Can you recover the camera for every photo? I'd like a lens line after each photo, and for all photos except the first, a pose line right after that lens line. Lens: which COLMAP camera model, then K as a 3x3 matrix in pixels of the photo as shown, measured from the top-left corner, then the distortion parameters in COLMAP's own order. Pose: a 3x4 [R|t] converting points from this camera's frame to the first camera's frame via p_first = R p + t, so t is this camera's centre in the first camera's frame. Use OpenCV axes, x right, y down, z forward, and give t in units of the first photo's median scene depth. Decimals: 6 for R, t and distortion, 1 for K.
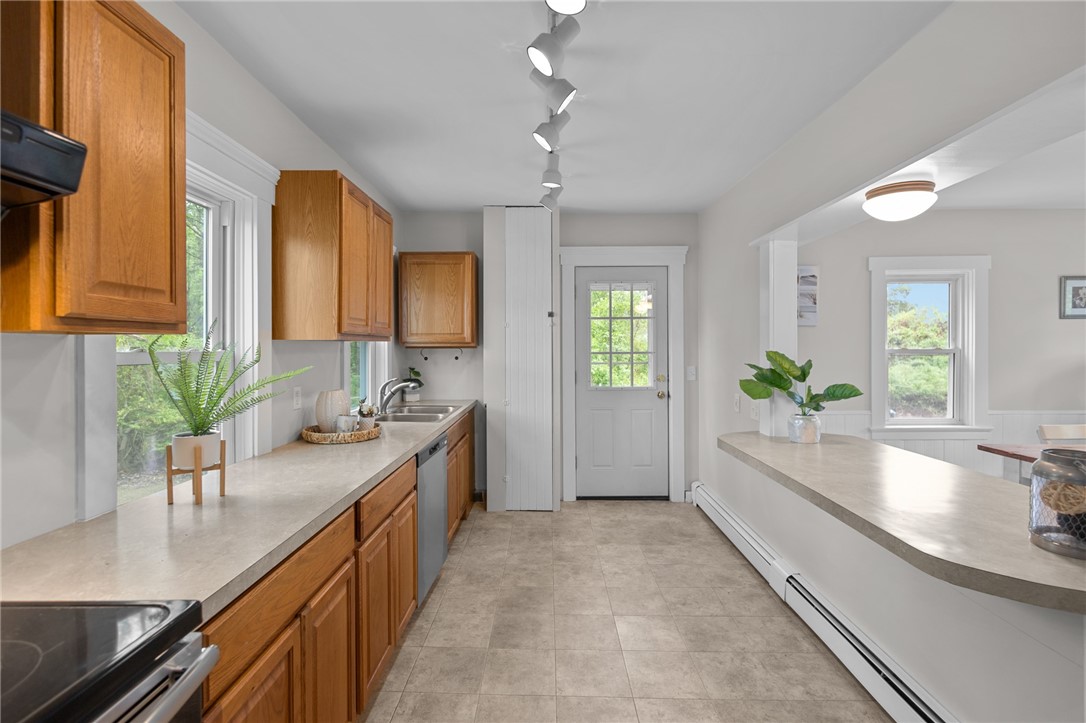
lens RADIAL K [[511.1, 0, 542.7], [0, 511.1, 347.2], [0, 0, 1]] dist [0.006660, -0.000768]
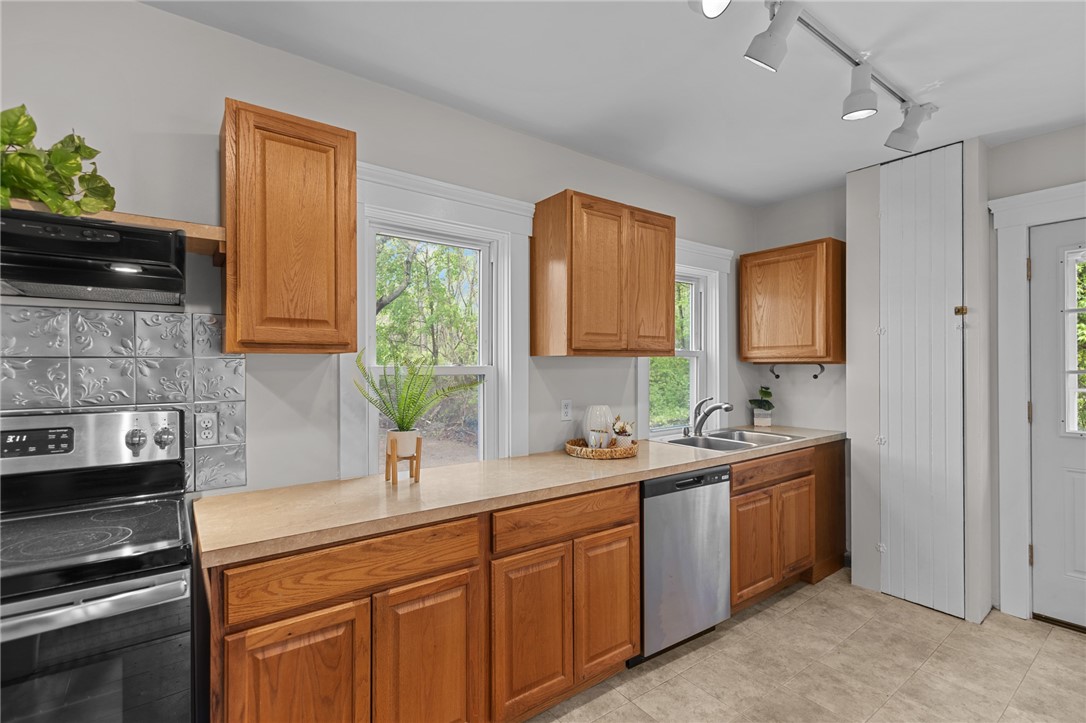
lens RADIAL K [[503.2, 0, 541.2], [0, 503.2, 364.4], [0, 0, 1]] dist [0.002511, -0.001421]
pose [[0.594805, -0.002195, -0.803867, 0.267090], [0.001798, 0.999997, -0.001400, 0.003626], [0.803868, -0.000613, 0.594807, 0.258786]]
